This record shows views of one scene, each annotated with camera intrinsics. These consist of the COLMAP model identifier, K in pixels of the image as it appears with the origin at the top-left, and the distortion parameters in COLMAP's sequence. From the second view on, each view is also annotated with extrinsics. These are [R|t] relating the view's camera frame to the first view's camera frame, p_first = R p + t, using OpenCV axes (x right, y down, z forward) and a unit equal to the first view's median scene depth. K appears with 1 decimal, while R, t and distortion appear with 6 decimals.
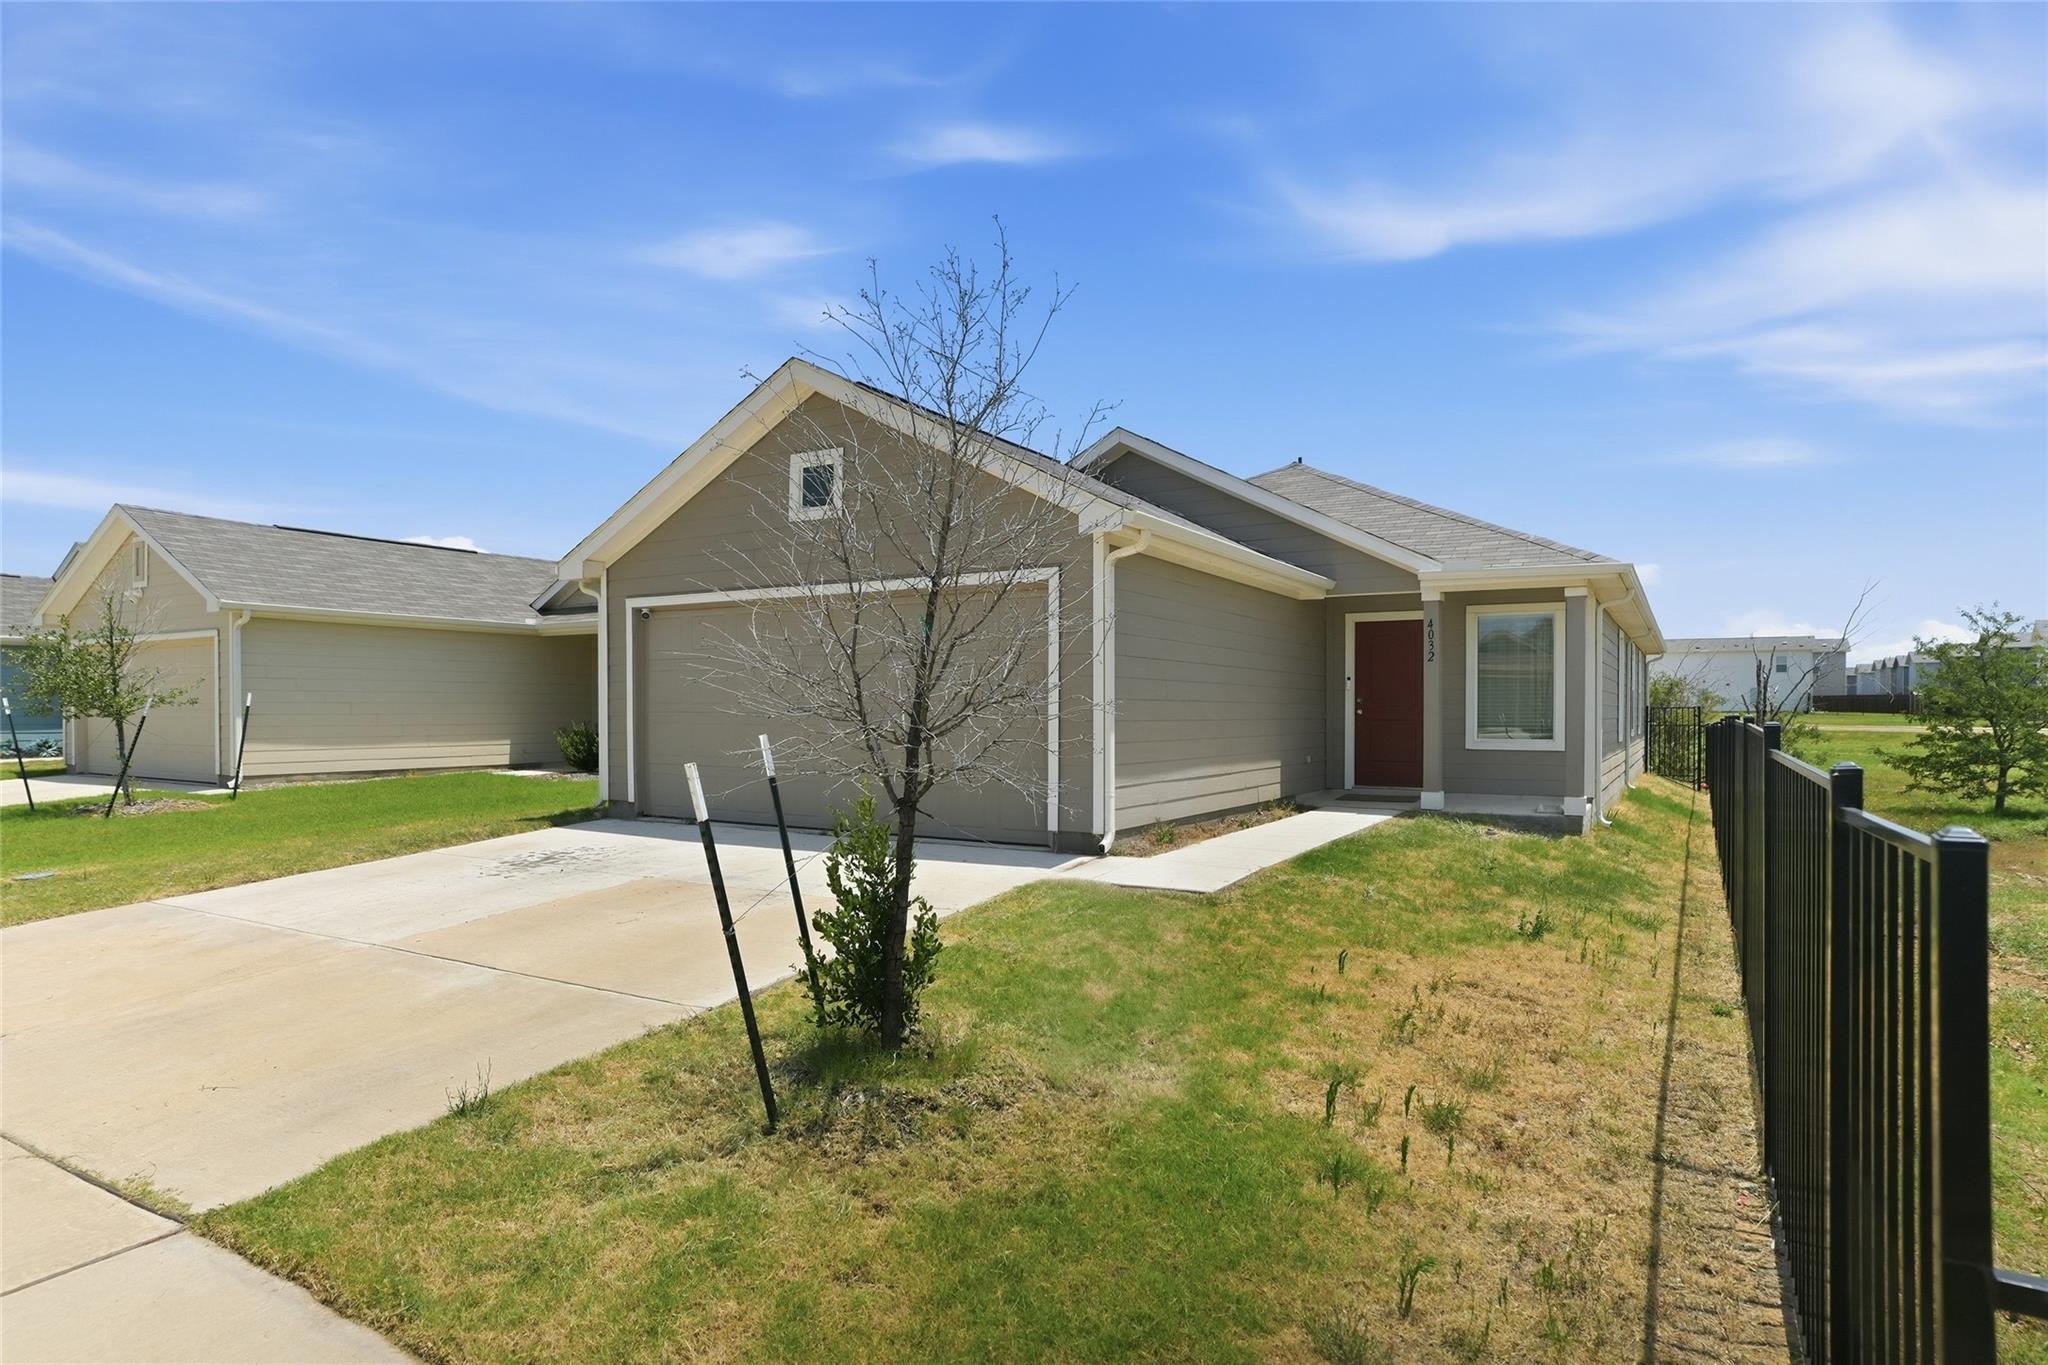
lens RADIAL K [[1158.9, 0, 1022.2], [0, 1158.9, 722.3], [0, 0, 1]] dist [-0.047028, -0.000085]
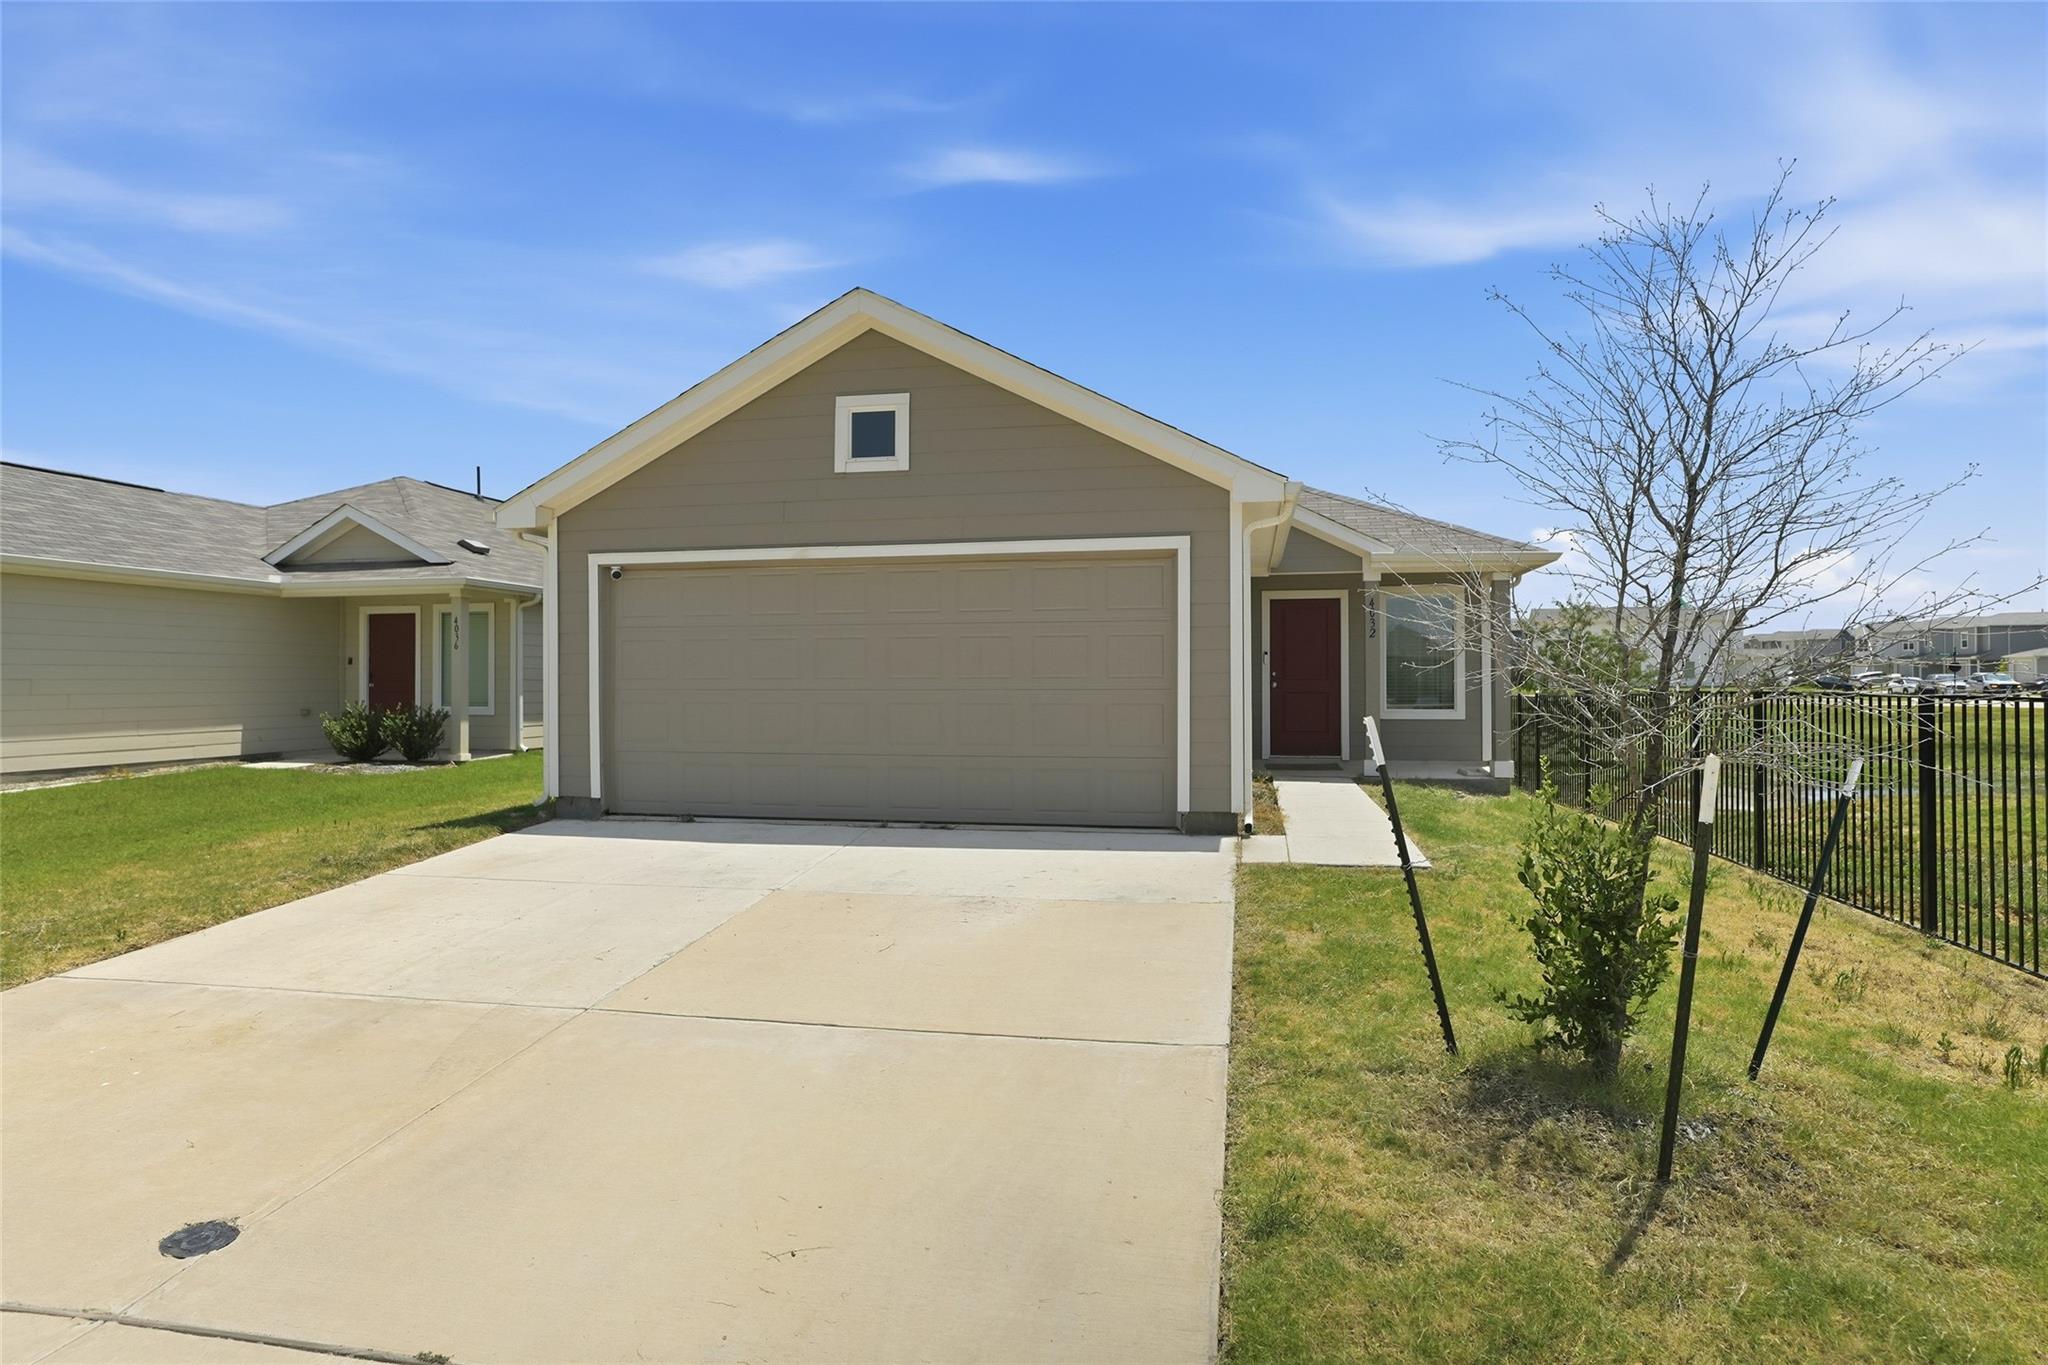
lens RADIAL K [[1134.6, 0, 1032.3], [0, 1134.6, 681.3], [0, 0, 1]] dist [-0.047447, 0.030840]
pose [[0.942421, -0.004106, 0.334403, -0.315733], [0.008240, 0.999906, -0.010944, -0.003668], [-0.334327, 0.013070, 0.942366, 0.126944]]
